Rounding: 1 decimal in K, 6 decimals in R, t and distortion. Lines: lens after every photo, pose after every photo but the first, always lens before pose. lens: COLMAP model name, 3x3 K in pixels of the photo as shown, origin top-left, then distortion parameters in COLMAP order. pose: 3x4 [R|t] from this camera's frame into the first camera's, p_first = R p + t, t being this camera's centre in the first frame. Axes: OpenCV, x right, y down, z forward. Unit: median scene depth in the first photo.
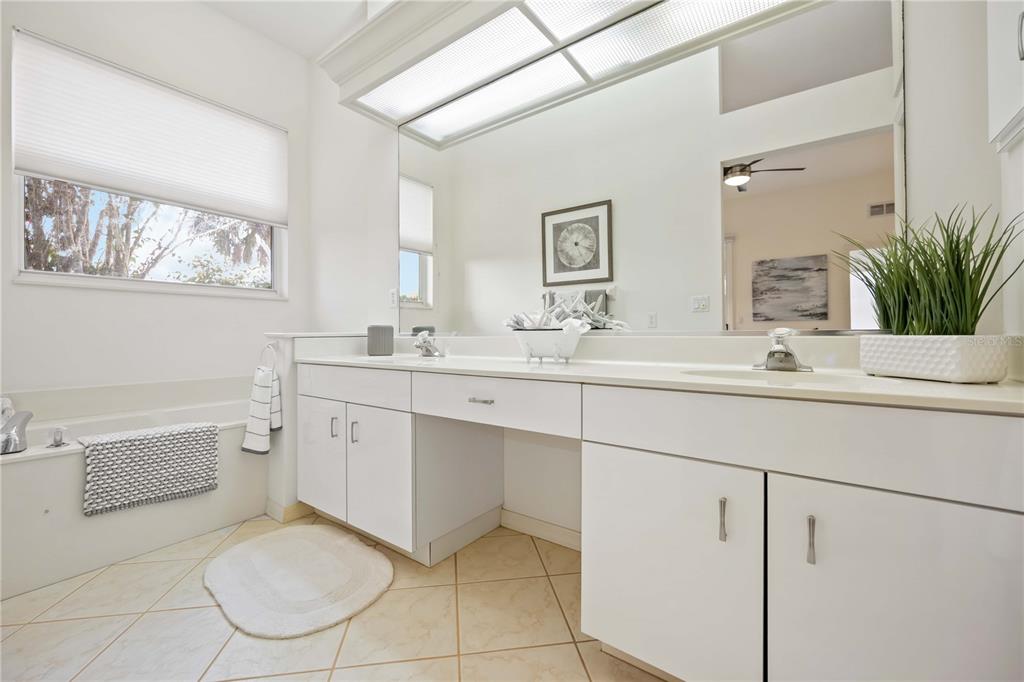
lens RADIAL K [[433.4, 0, 507.7], [0, 433.4, 336.6], [0, 0, 1]] dist [0.026129, 0.000094]
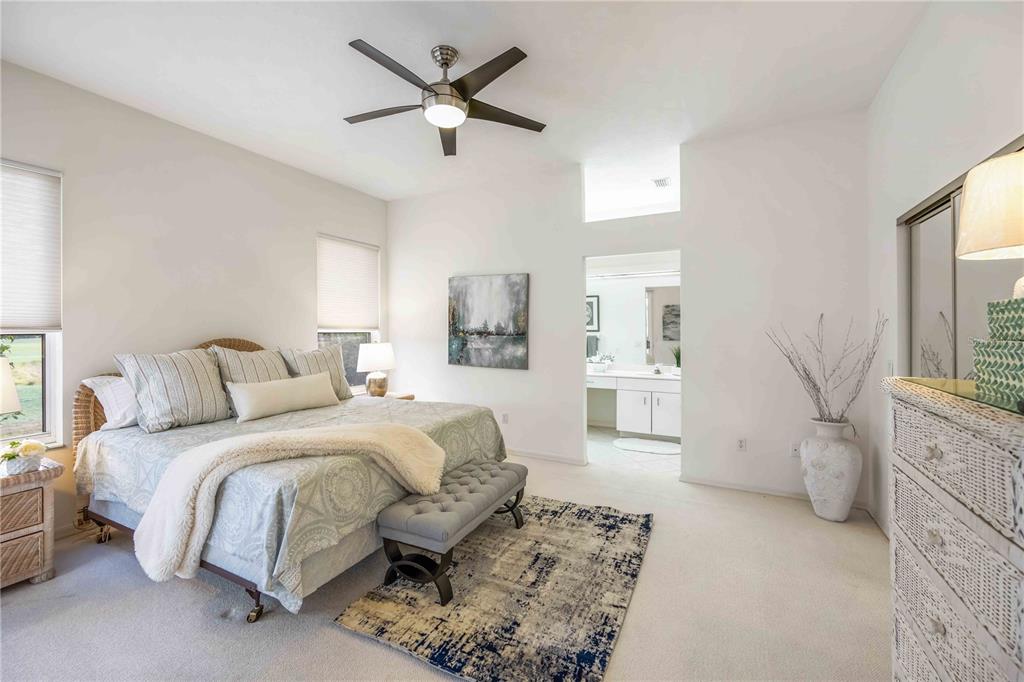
lens RADIAL K [[433.4, 0, 508.8], [0, 433.4, 337.0], [0, 0, 1]] dist [0.026129, 0.000094]
pose [[0.988858, -0.000958, 0.148862, -0.540423], [-0.000408, 0.999958, 0.009145, -0.118550], [-0.148865, -0.009104, 0.988816, -1.110791]]
